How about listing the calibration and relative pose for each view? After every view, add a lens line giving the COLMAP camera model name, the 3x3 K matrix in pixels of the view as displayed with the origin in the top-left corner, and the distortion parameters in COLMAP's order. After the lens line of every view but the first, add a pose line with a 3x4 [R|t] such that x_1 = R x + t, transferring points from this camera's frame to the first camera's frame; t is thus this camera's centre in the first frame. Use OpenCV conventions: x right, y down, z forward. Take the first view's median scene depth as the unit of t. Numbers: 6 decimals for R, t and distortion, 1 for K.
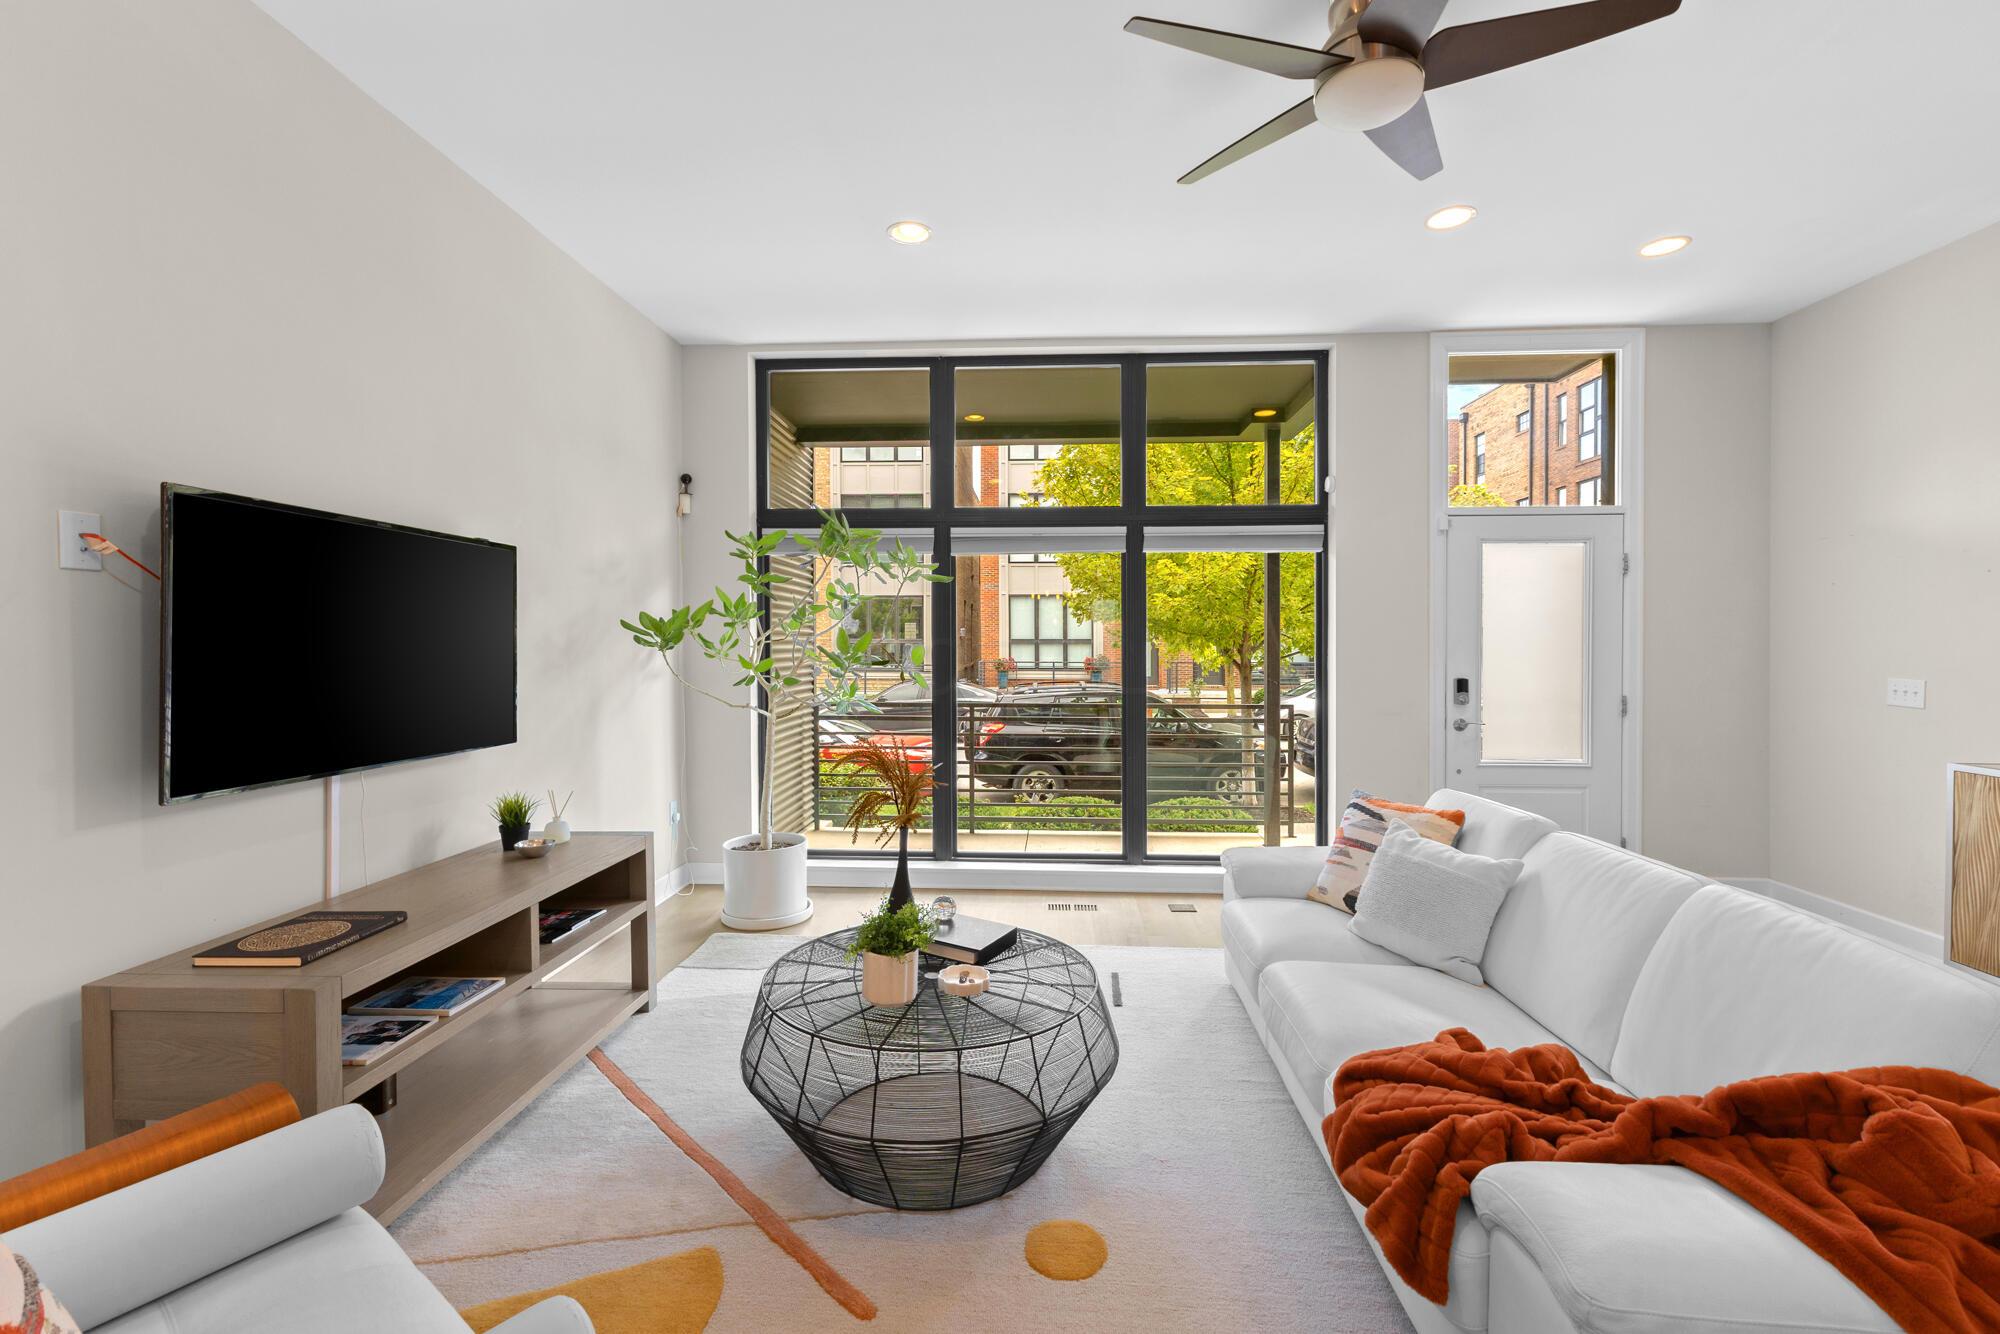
lens RADIAL K [[862.0, 0, 1000.2], [0, 862.0, 651.4], [0, 0, 1]] dist [0.012131, -0.005419]
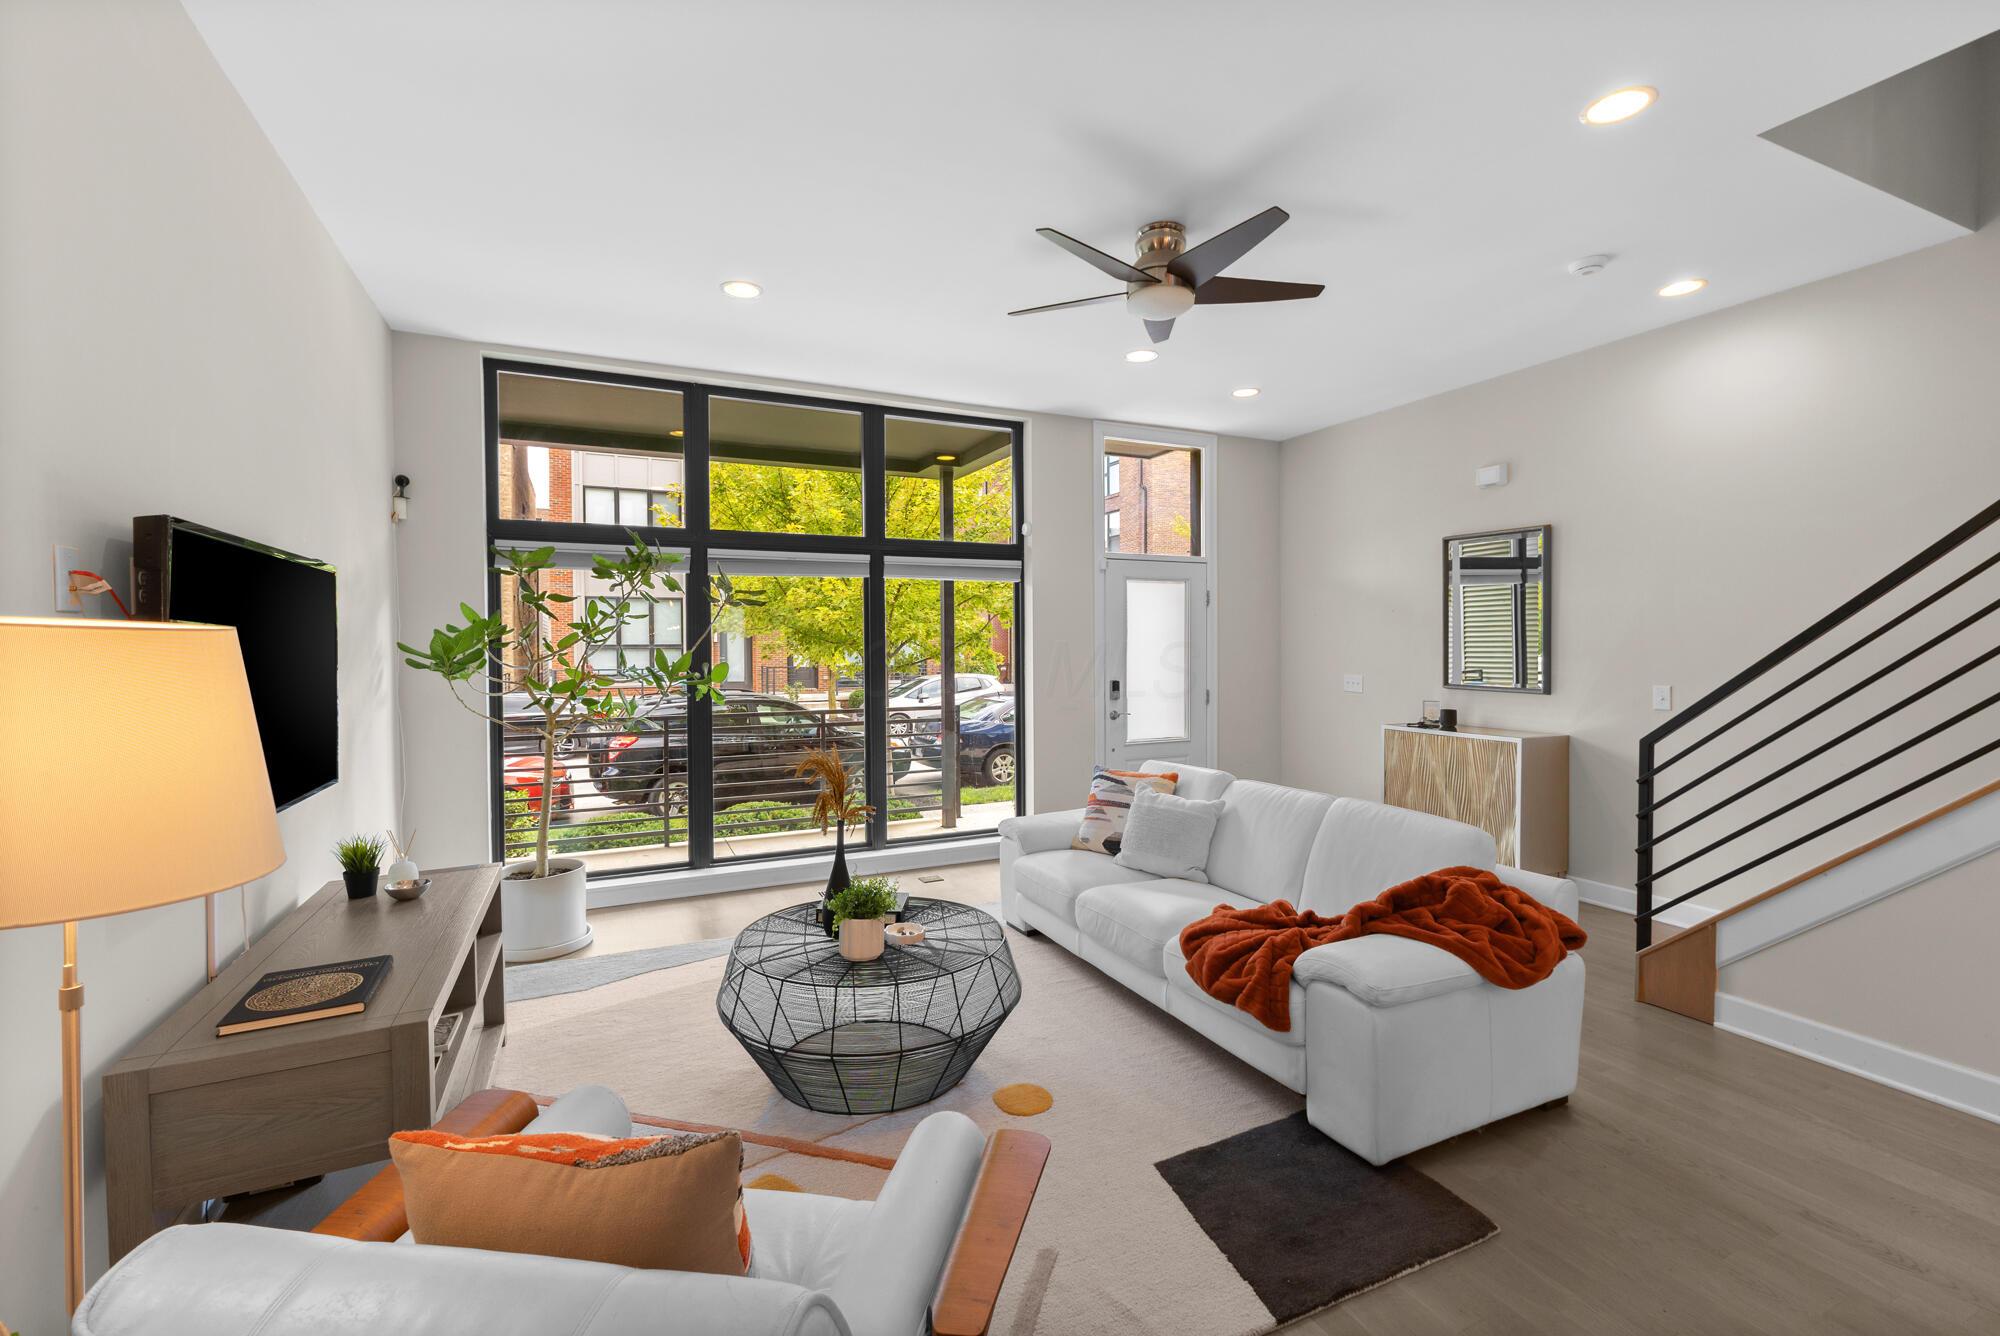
lens RADIAL K [[863.5, 0, 1002.1], [0, 863.5, 655.8], [0, 0, 1]] dist [0.006979, -0.000309]
pose [[0.877032, -0.013110, 0.480254, -0.262377], [0.011777, 0.999914, 0.005788, -0.016651], [-0.480288, 0.000580, 0.877111, -0.091657]]
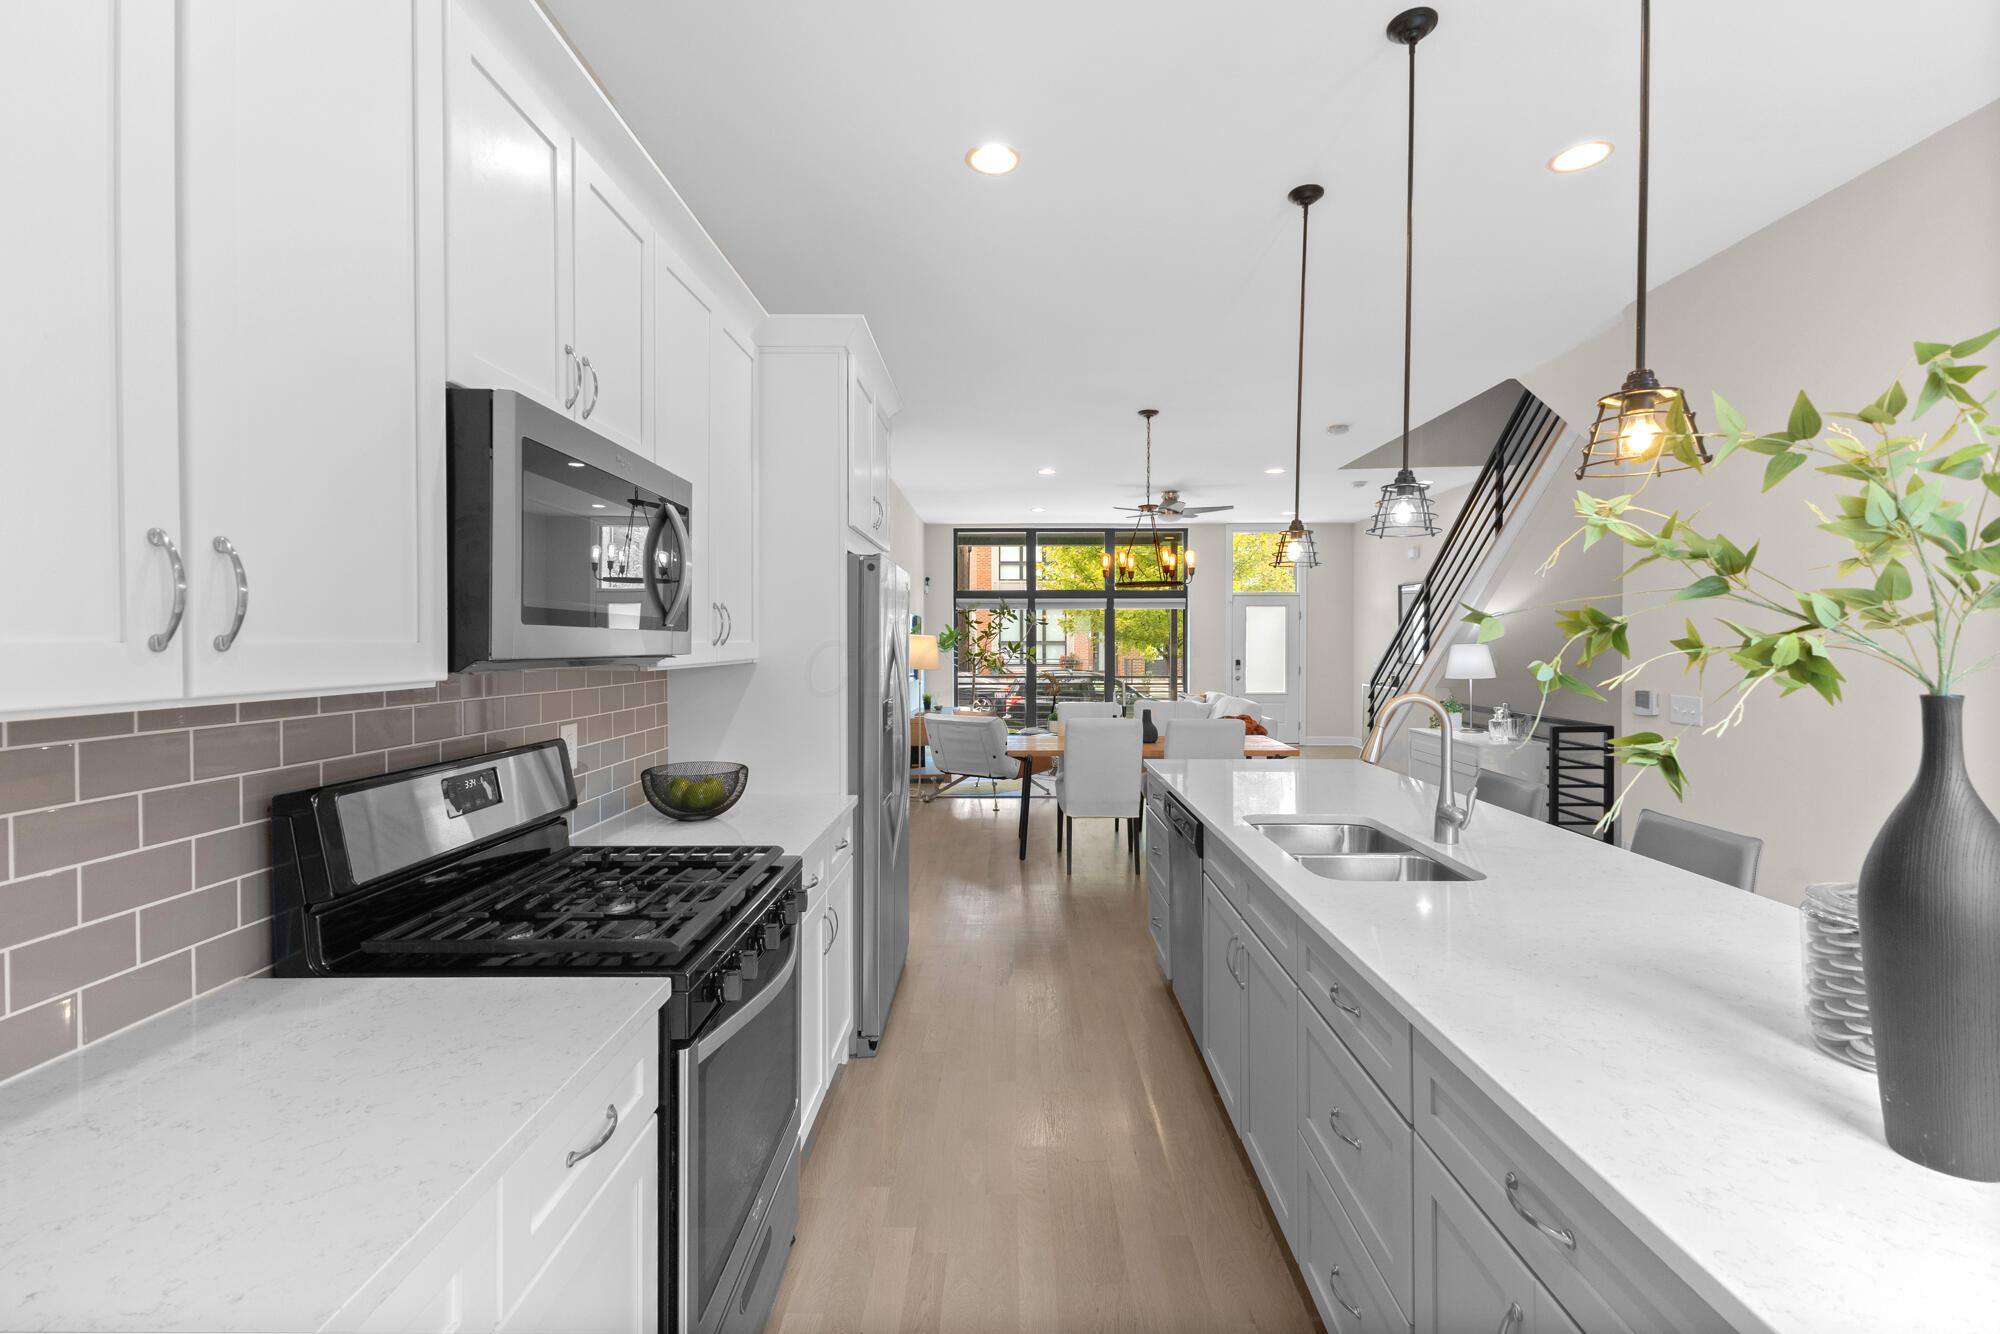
lens RADIAL K [[862.0, 0, 1000.2], [0, 862.0, 651.4], [0, 0, 1]] dist [0.012131, -0.005419]
pose [[0.998974, -0.001786, 0.045257, -0.280558], [0.001749, 0.999998, 0.000860, 0.003008], [-0.045258, -0.000780, 0.998975, -1.504106]]
